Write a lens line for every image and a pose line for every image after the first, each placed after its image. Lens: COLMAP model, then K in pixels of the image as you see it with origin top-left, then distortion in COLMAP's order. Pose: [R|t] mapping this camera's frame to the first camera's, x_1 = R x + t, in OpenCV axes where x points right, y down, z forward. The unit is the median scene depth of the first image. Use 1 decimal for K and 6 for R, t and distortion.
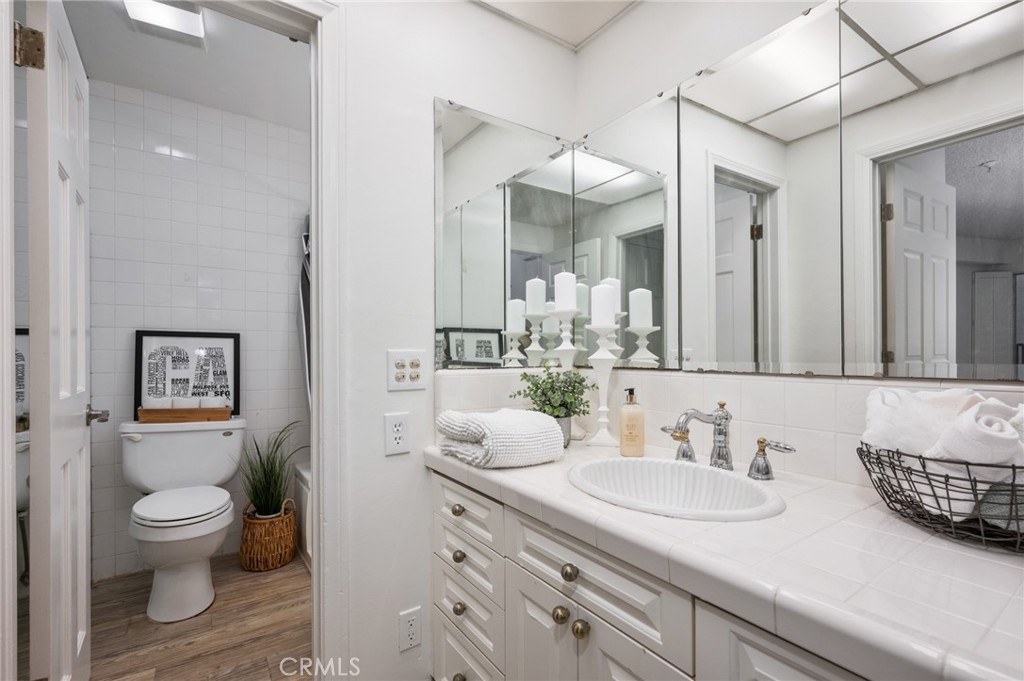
lens RADIAL K [[464.5, 0, 509.0], [0, 464.5, 353.0], [0, 0, 1]] dist [0.001634, 0.000142]
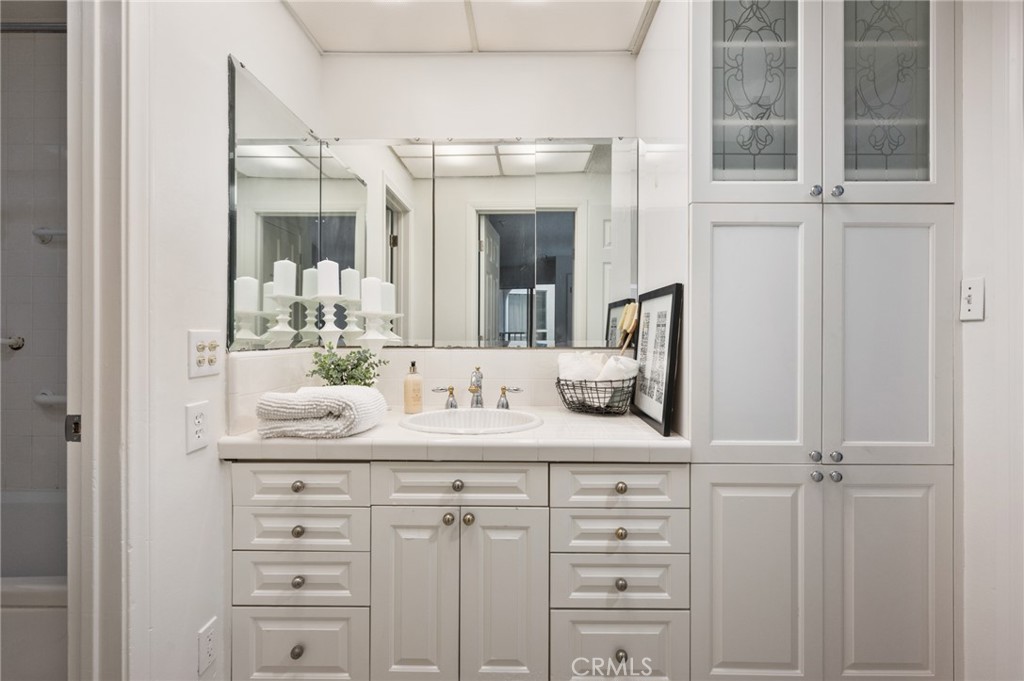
lens RADIAL K [[452.1, 0, 513.2], [0, 452.1, 335.2], [0, 0, 1]] dist [0.001475, 0.000074]
pose [[0.570180, 0.004154, 0.821510, -0.390996], [-0.005721, 0.999983, -0.001086, 0.000592], [-0.821500, -0.004081, 0.570194, 0.022777]]
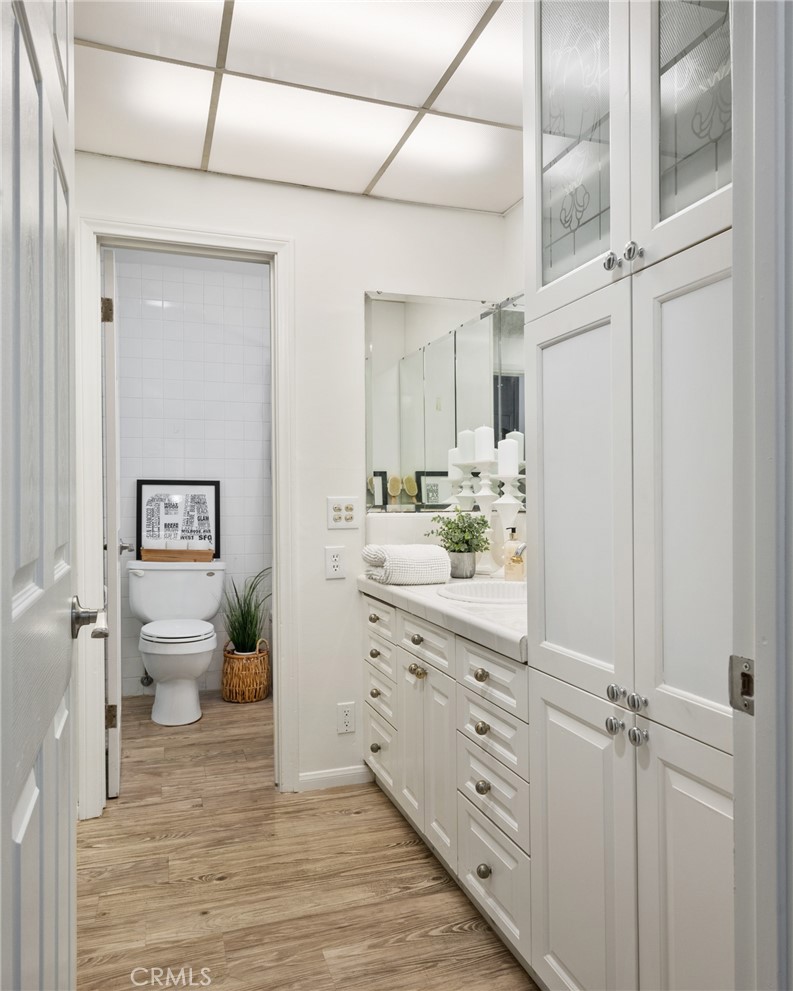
lens RADIAL K [[718.4, 0, 414.6], [0, 718.4, 497.7], [0, 0, 1]] dist [-0.001216, 0.000174]
pose [[0.968757, -0.004698, -0.247966, 0.299736], [0.004670, 0.999989, -0.000702, -0.001231], [0.247966, -0.000478, 0.968769, -0.556050]]
